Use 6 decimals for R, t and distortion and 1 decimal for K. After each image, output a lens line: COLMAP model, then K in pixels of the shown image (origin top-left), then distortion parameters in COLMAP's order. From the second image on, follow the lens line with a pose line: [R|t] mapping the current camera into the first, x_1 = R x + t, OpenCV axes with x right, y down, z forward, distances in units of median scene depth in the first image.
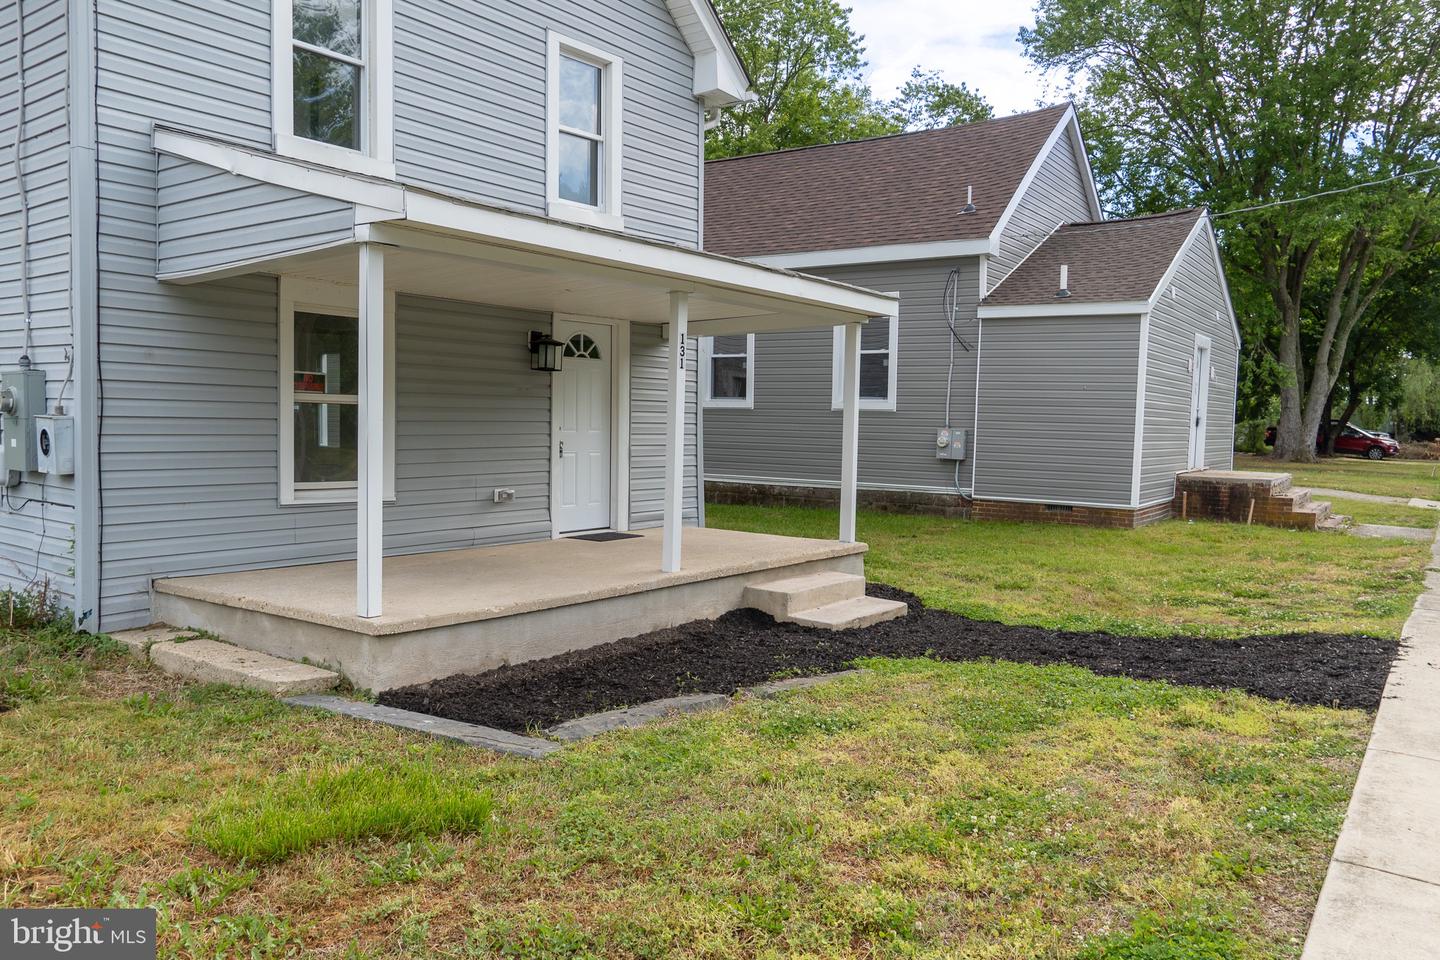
lens RADIAL K [[1081.5, 0, 720.0], [0, 1081.5, 480.0], [0, 0, 1]] dist [-0.008158, -0.013883]
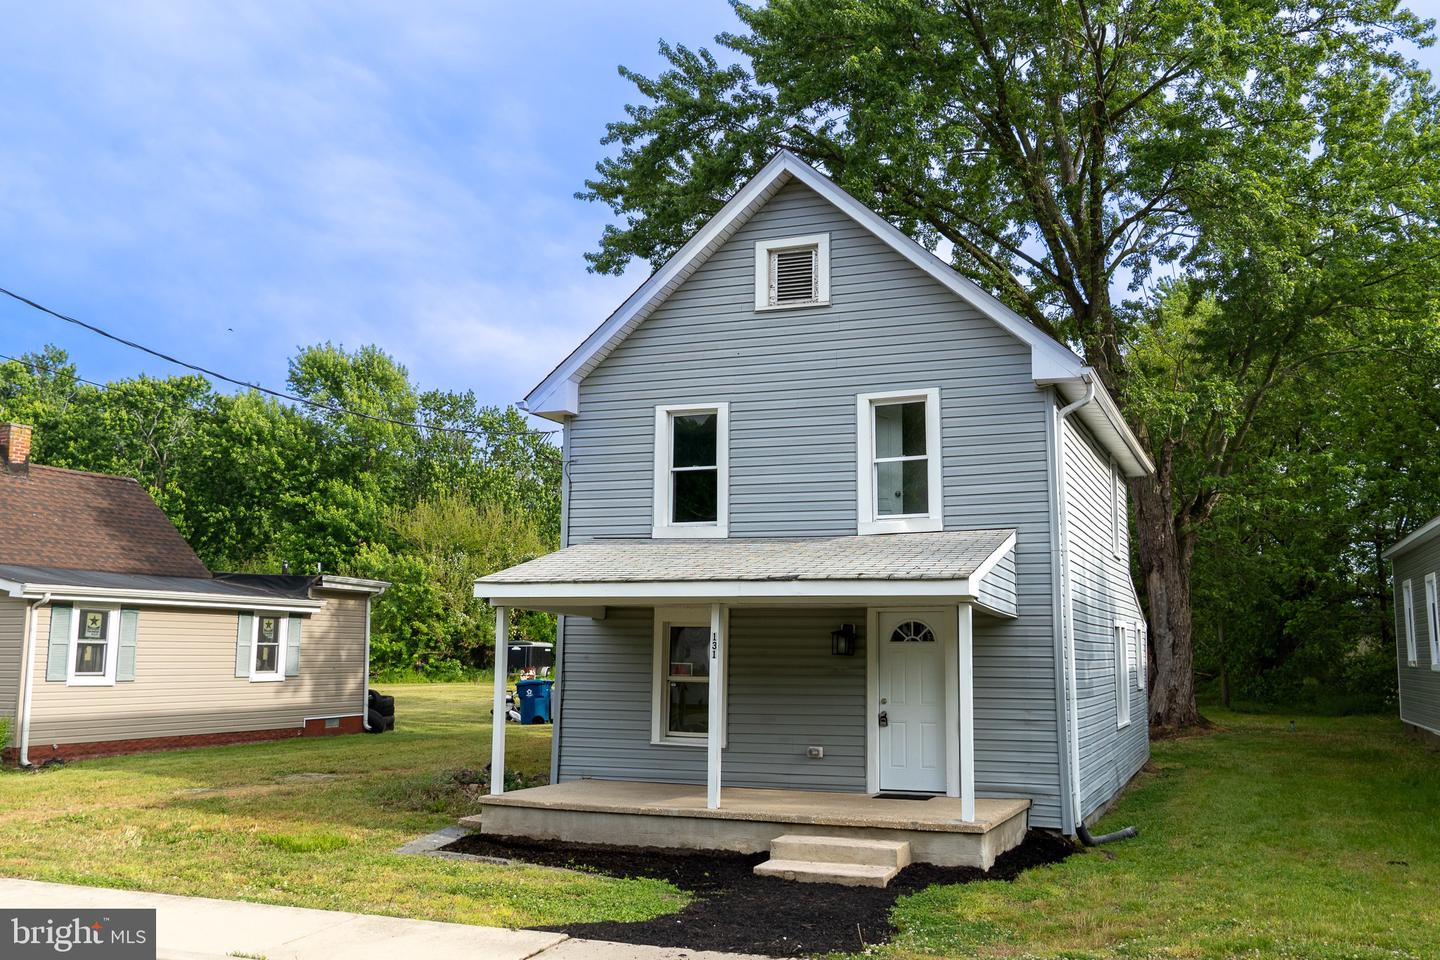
lens RADIAL K [[1262.8, 0, 720.0], [0, 1262.8, 480.0], [0, 0, 1]] dist [-0.001680, -0.003234]
pose [[0.250200, -0.151113, -0.956329, 1.444836], [-0.056678, 0.983765, -0.170277, -0.048495], [0.966534, 0.096806, 0.237573, 0.556262]]
